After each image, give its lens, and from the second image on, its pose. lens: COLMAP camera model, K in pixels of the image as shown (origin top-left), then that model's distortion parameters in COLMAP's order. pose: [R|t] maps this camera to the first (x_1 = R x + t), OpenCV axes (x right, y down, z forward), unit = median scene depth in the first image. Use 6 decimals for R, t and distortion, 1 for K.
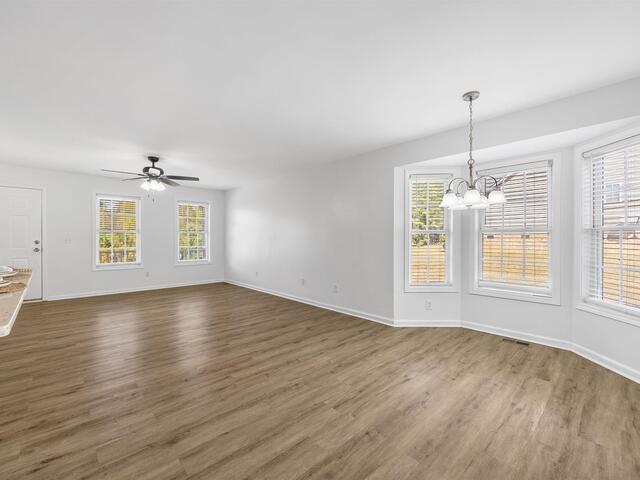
lens RADIAL K [[278.9, 0, 317.1], [0, 278.9, 241.1], [0, 0, 1]] dist [-0.002106, -0.000214]
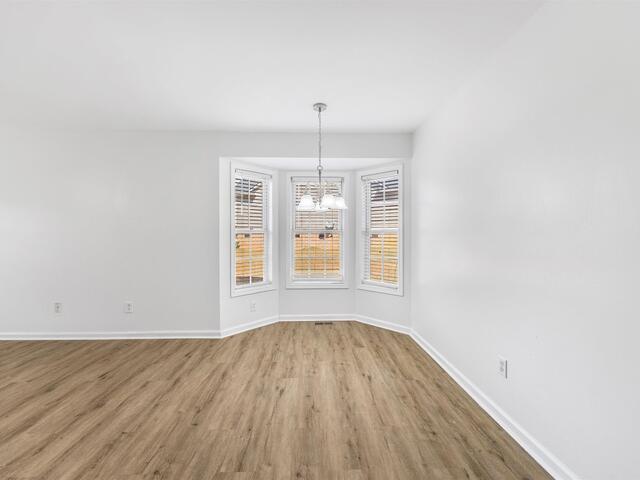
lens RADIAL K [[278.9, 0, 317.1], [0, 278.9, 241.1], [0, 0, 1]] dist [-0.002106, -0.000214]
pose [[0.656009, -0.009474, 0.754694, -0.235282], [0.007586, 0.999953, 0.005959, -0.003238], [-0.754715, 0.001816, 0.656050, 0.246440]]
